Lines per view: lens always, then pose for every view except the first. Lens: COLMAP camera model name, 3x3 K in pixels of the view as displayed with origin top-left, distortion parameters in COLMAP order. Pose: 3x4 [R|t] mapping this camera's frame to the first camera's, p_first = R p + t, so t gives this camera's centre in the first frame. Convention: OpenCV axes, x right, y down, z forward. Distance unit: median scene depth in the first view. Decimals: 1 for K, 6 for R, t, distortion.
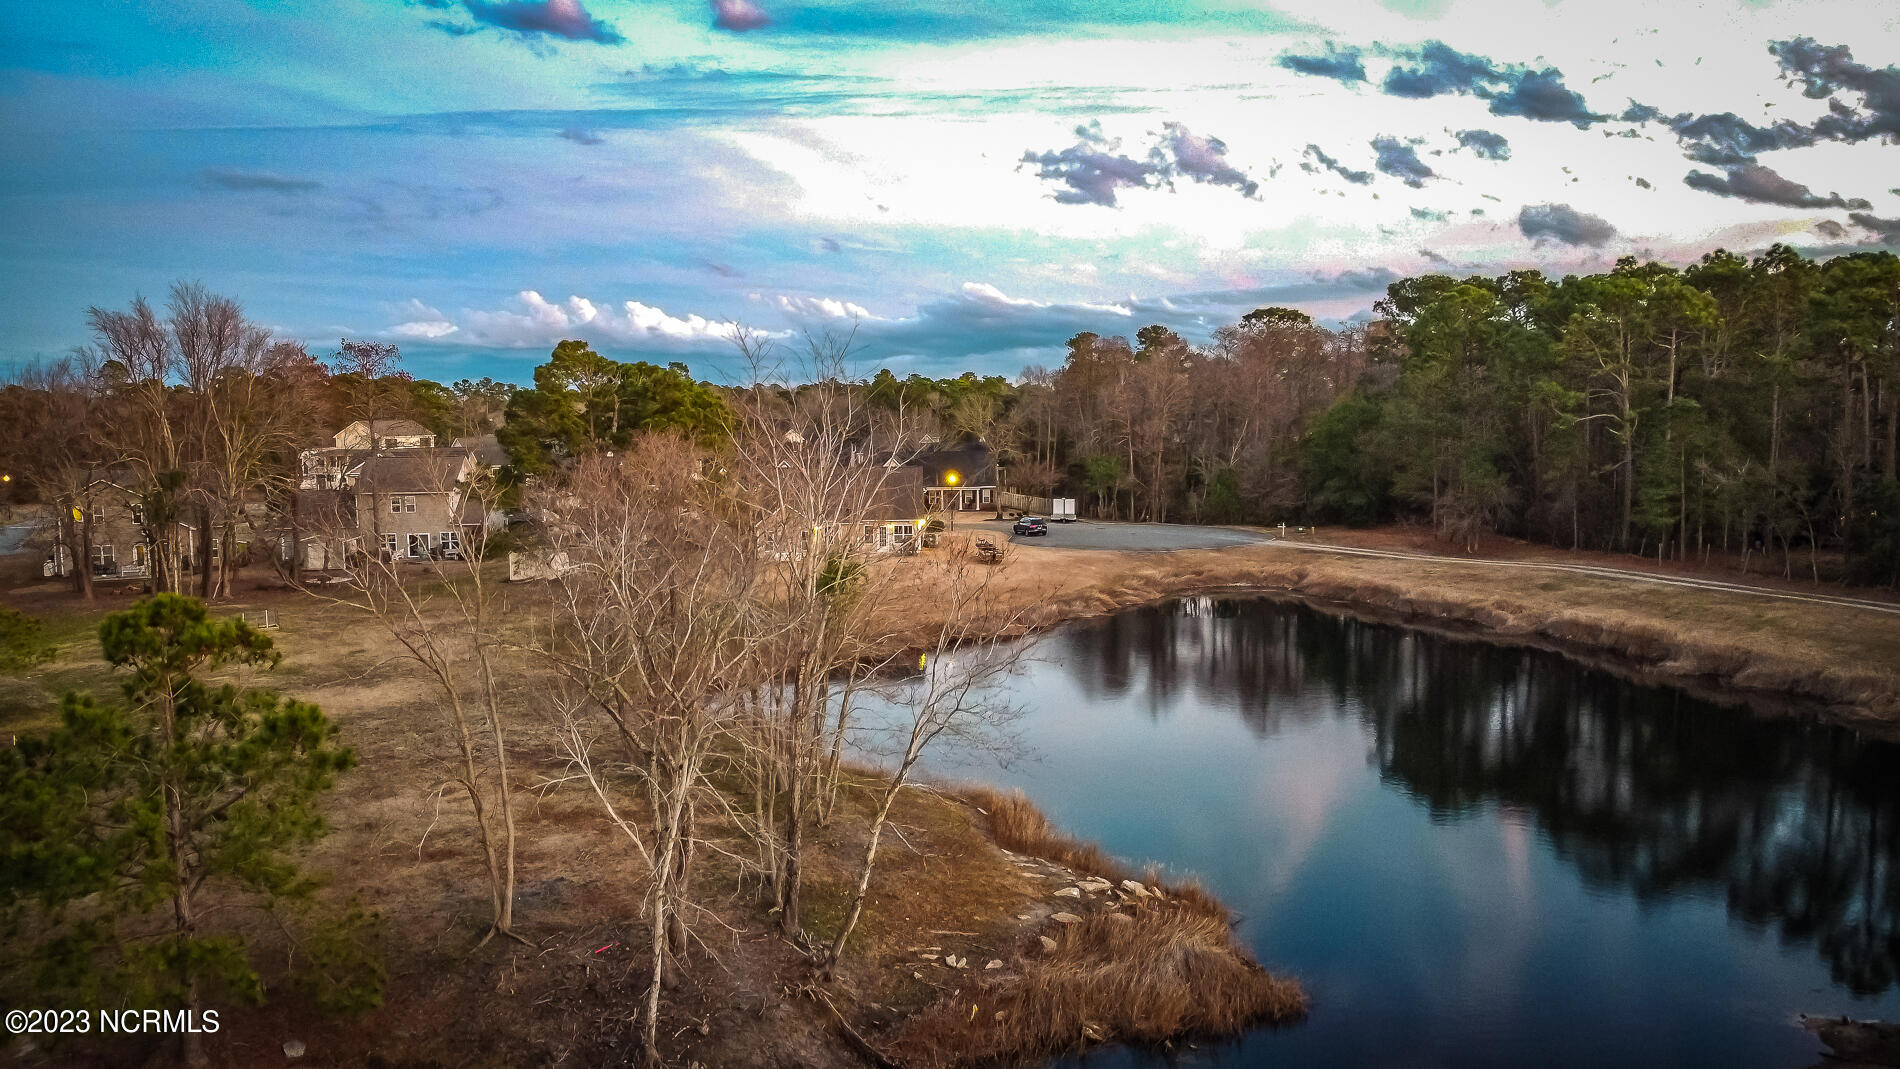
lens RADIAL K [[1458.7, 0, 950.0], [0, 1458.7, 534.5], [0, 0, 1]] dist [0.009969, 0.004298]
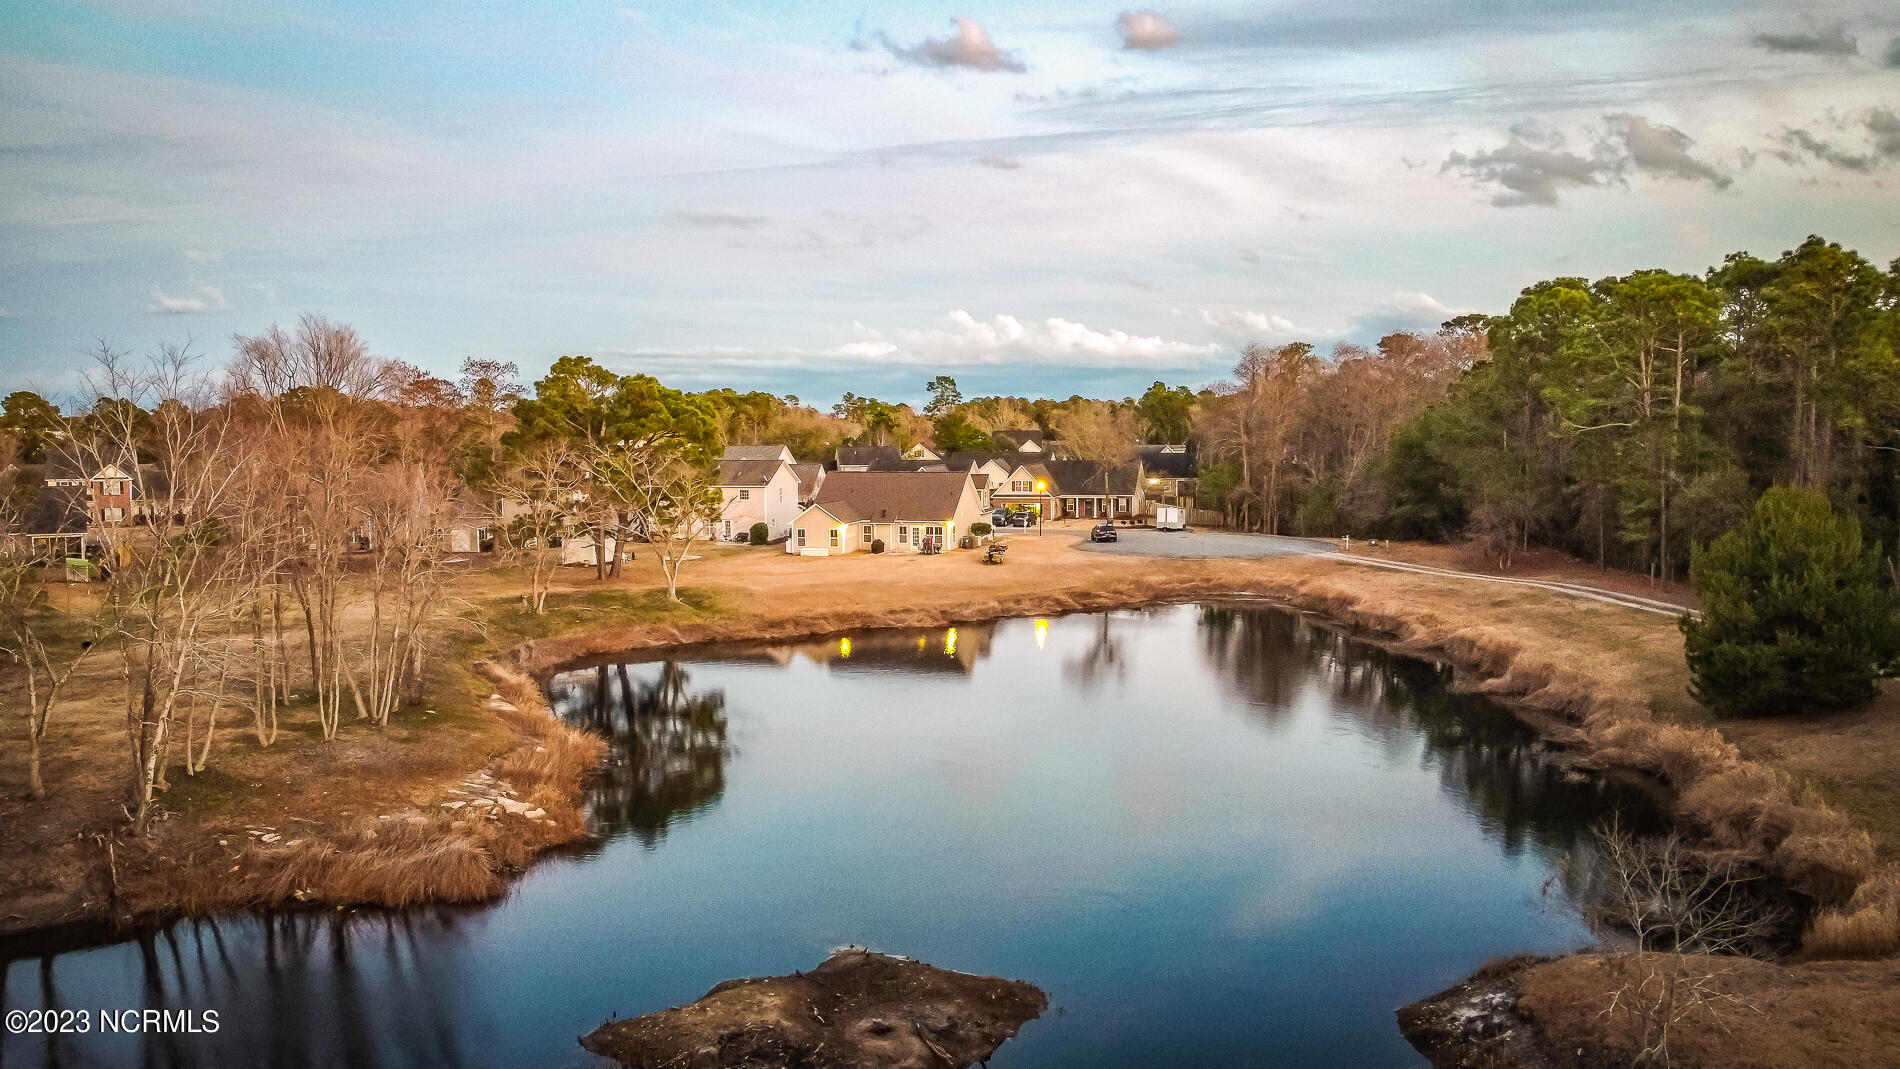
lens RADIAL K [[1447.9, 0, 950.0], [0, 1447.9, 534.5], [0, 0, 1]] dist [-0.001796, -0.003736]
pose [[0.955810, 0.024651, -0.292951, 0.241872], [-0.027272, 0.999616, -0.004867, 0.003624], [0.292719, 0.012641, 0.956115, -0.005017]]
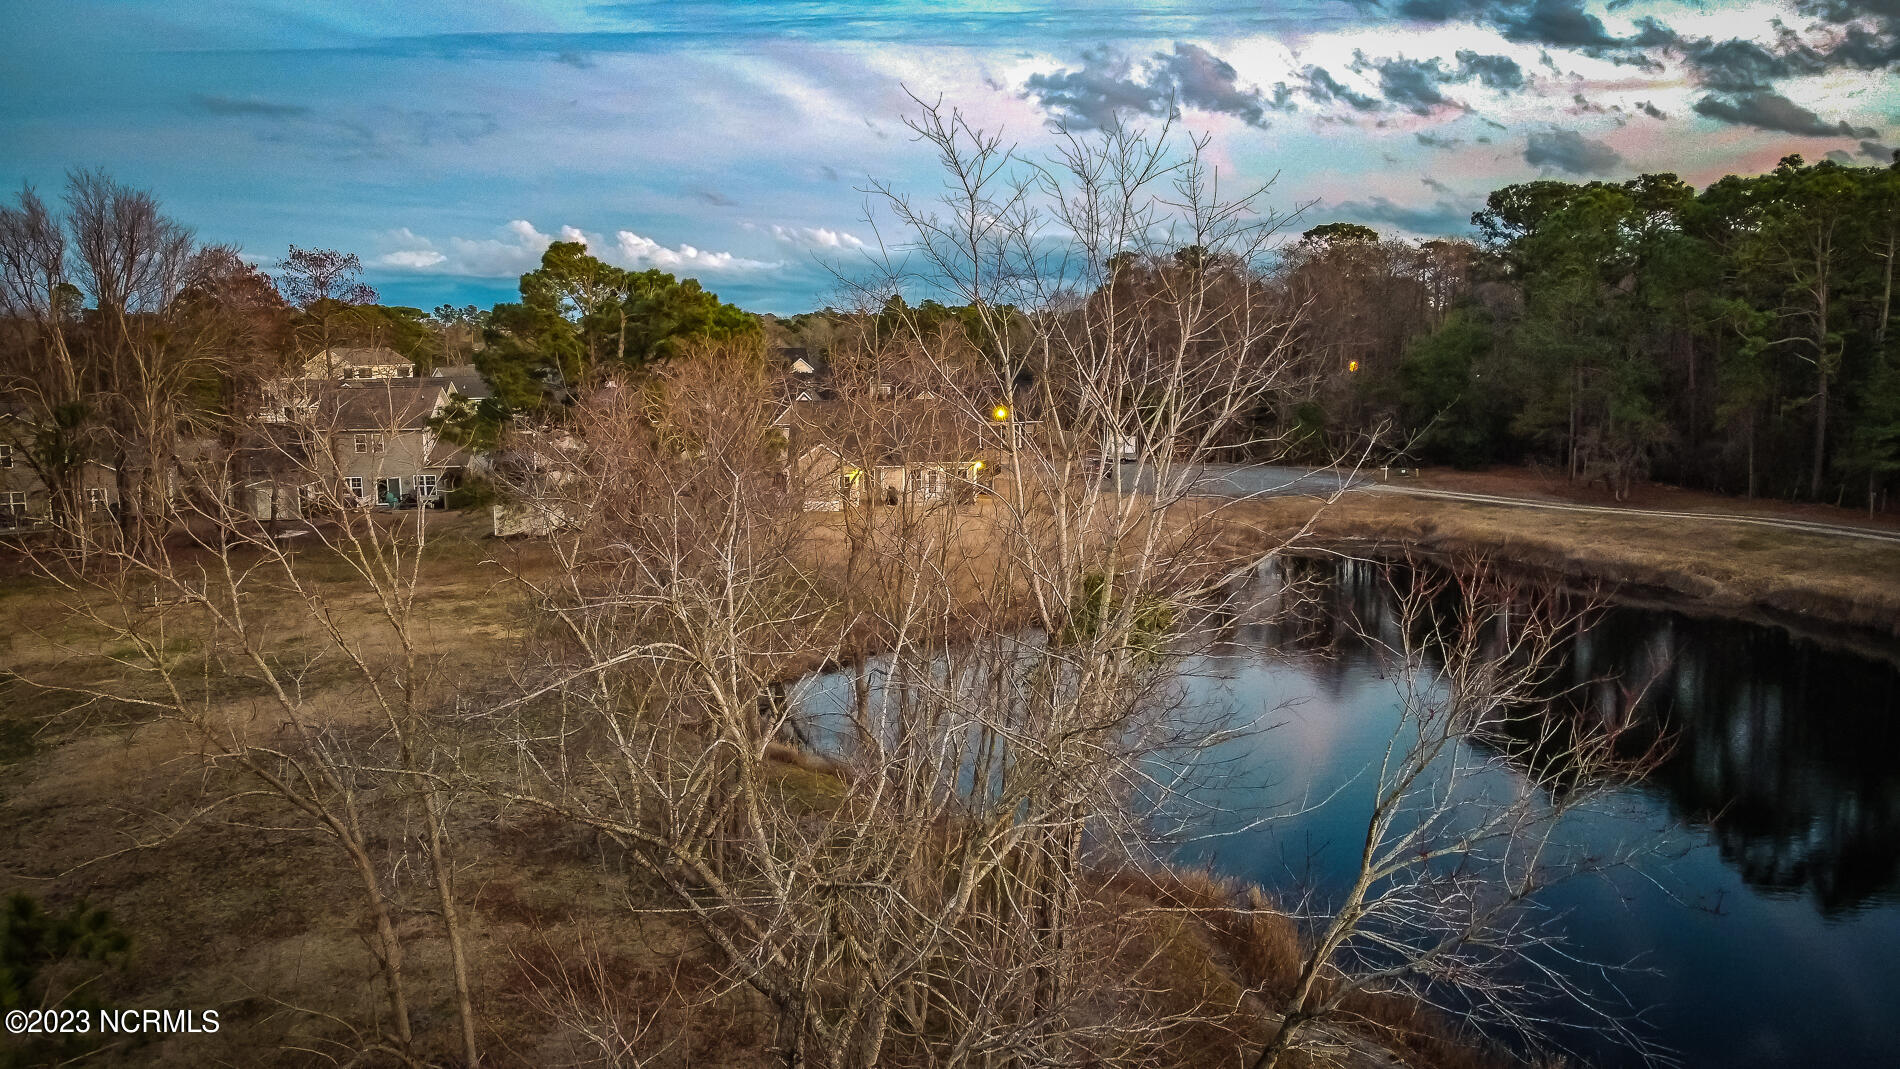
lens RADIAL K [[1466.1, 0, 957.7], [0, 1466.1, 500.5], [0, 0, 1]] dist [0.006851, -0.001475]
pose [[0.999981, 0.000260, 0.006223, -0.031224], [-0.000402, 0.999738, 0.022879, -0.005955], [-0.006216, -0.022881, 0.999719, 0.120076]]
